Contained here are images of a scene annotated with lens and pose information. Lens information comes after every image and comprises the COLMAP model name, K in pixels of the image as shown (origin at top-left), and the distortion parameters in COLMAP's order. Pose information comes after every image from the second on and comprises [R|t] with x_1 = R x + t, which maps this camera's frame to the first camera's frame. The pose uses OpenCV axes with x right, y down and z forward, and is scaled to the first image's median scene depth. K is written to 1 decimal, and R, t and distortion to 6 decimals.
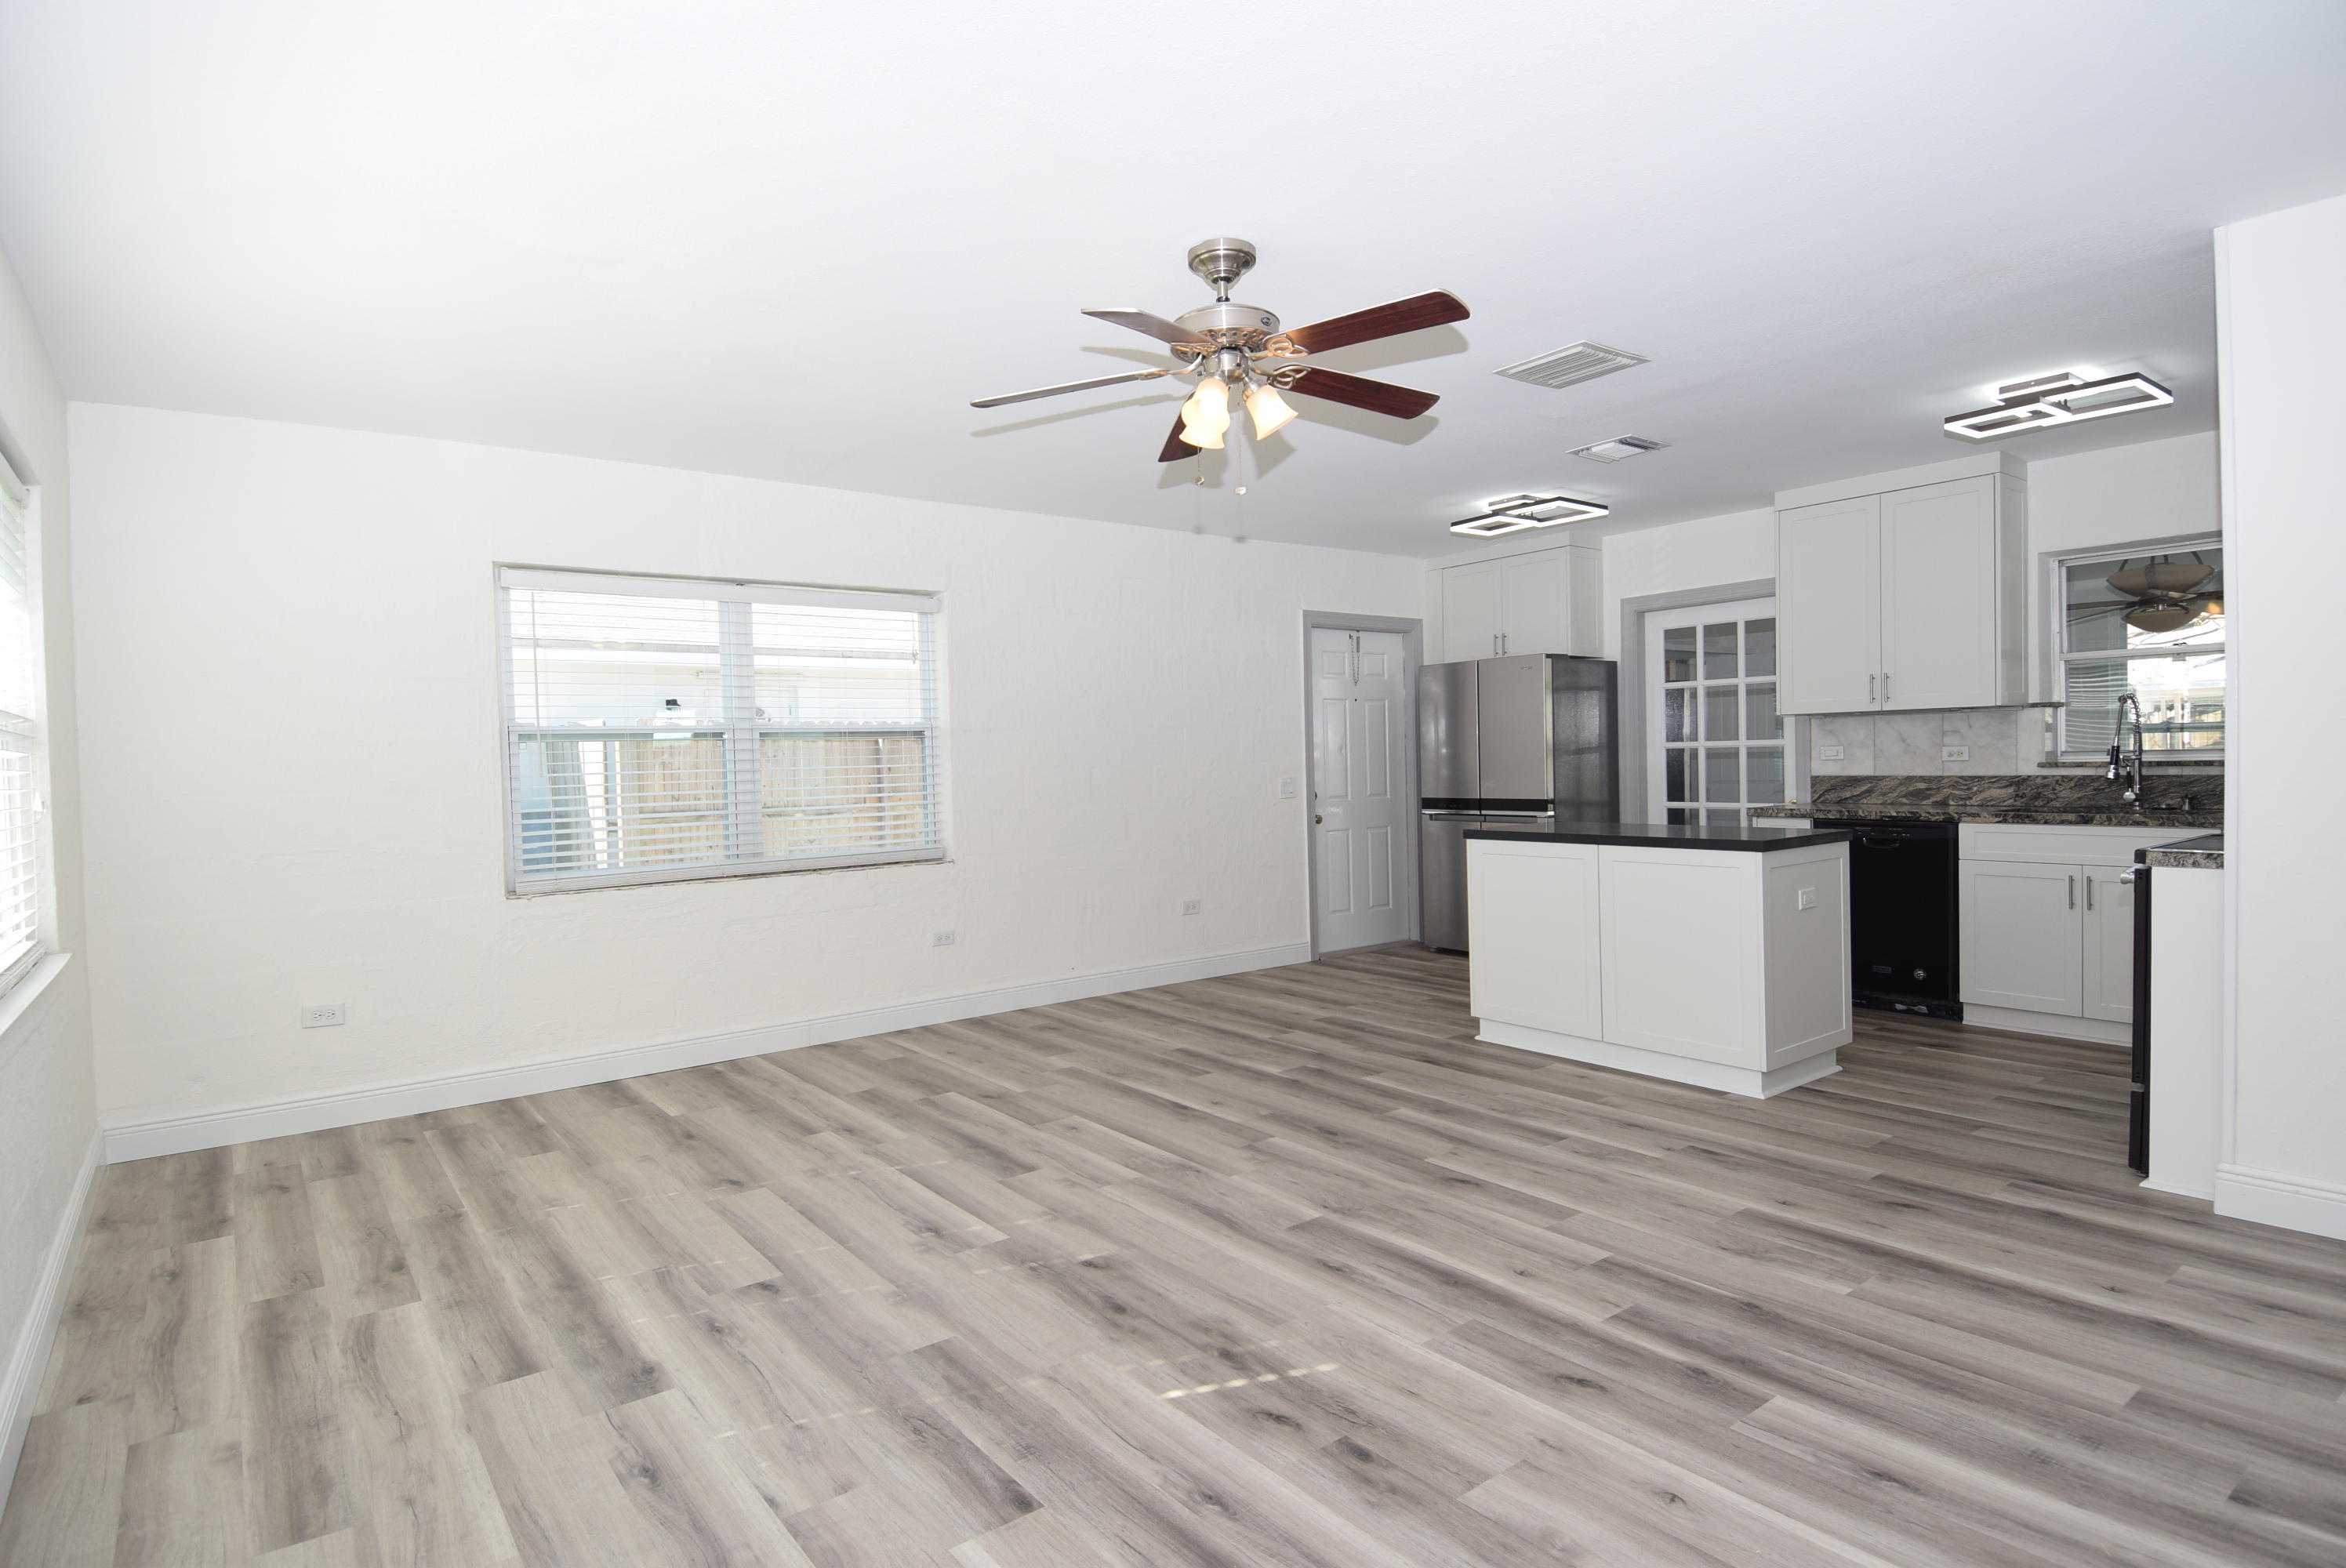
lens RADIAL K [[1223.1, 0, 1164.5], [0, 1223.1, 787.0], [0, 0, 1]] dist [0.043769, -0.047440]
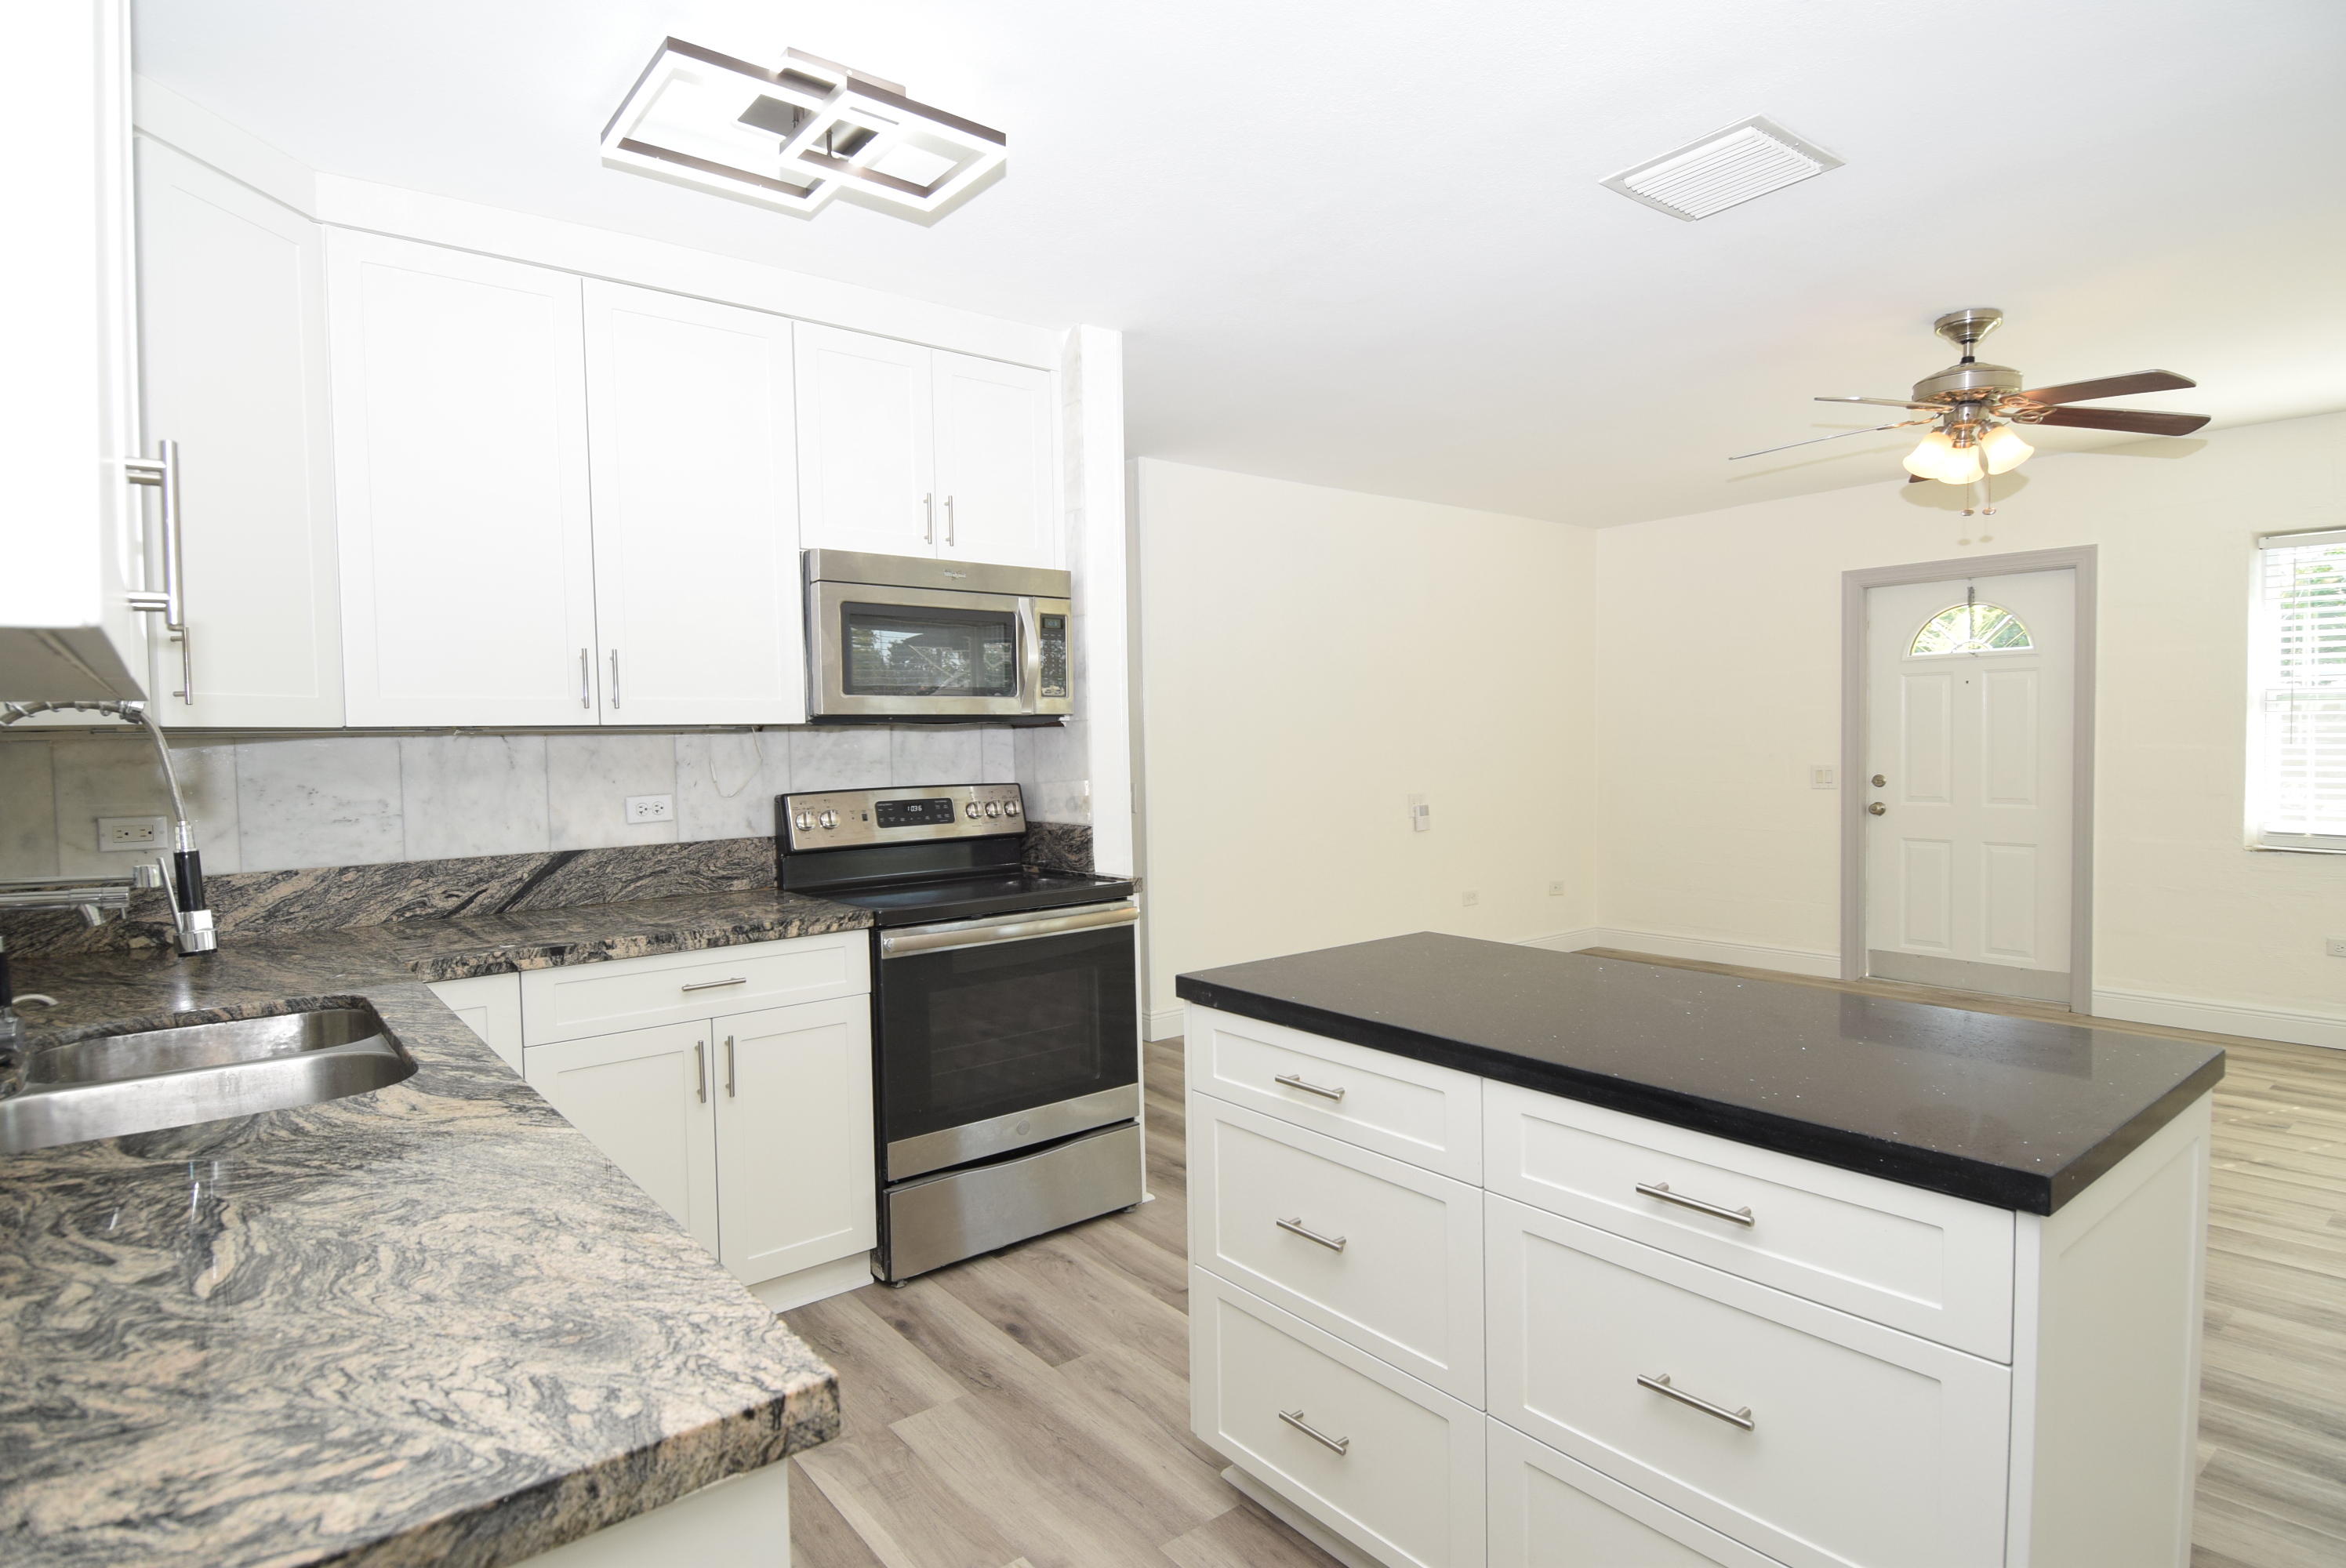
lens RADIAL K [[1223.1, 0, 1176.4], [0, 1223.1, 784.6], [0, 0, 1]] dist [0.043769, -0.047440]
pose [[-0.998647, 0.046042, -0.024170, 0.595058], [0.044386, 0.996893, 0.065077, -0.069906], [0.027091, 0.063916, -0.997588, 1.531135]]
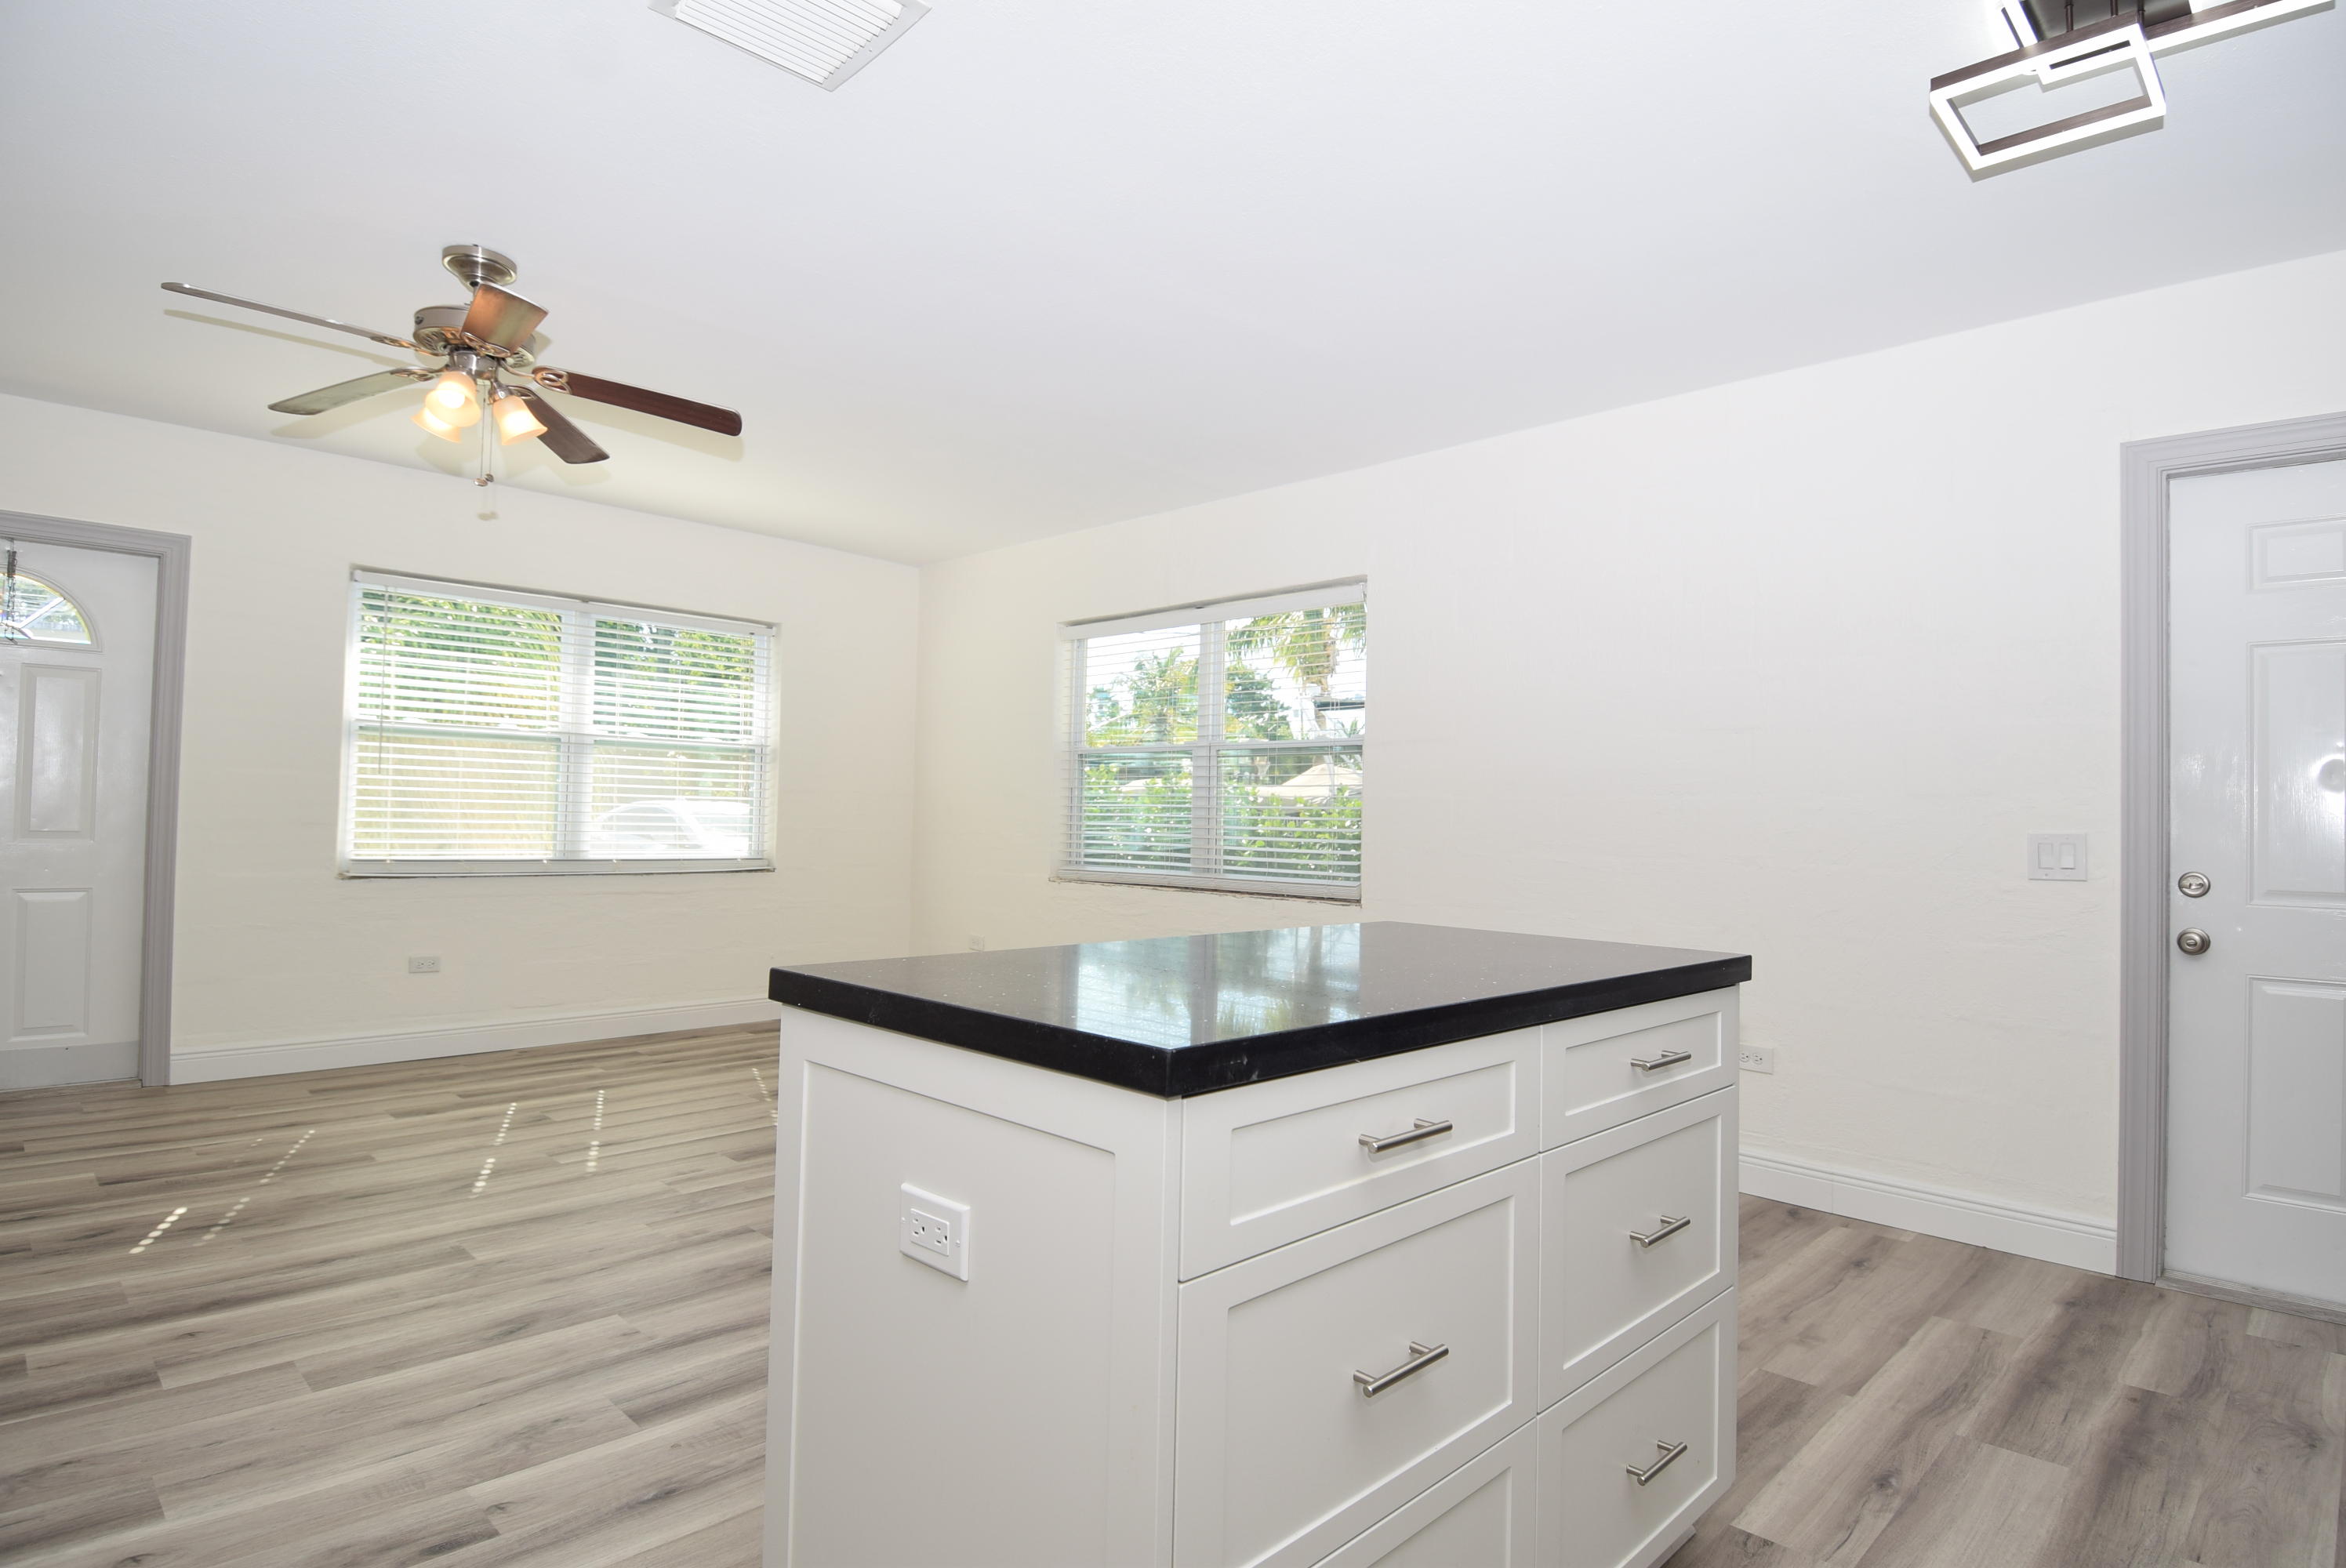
lens RADIAL K [[1223.1, 0, 1174.0], [0, 1223.1, 789.8], [0, 0, 1]] dist [0.043769, -0.047440]
pose [[0.140135, 0.007895, -0.990101, 0.813213], [-0.050521, 0.998723, 0.000813, -0.012758], [0.988843, 0.049907, 0.140355, 1.020158]]
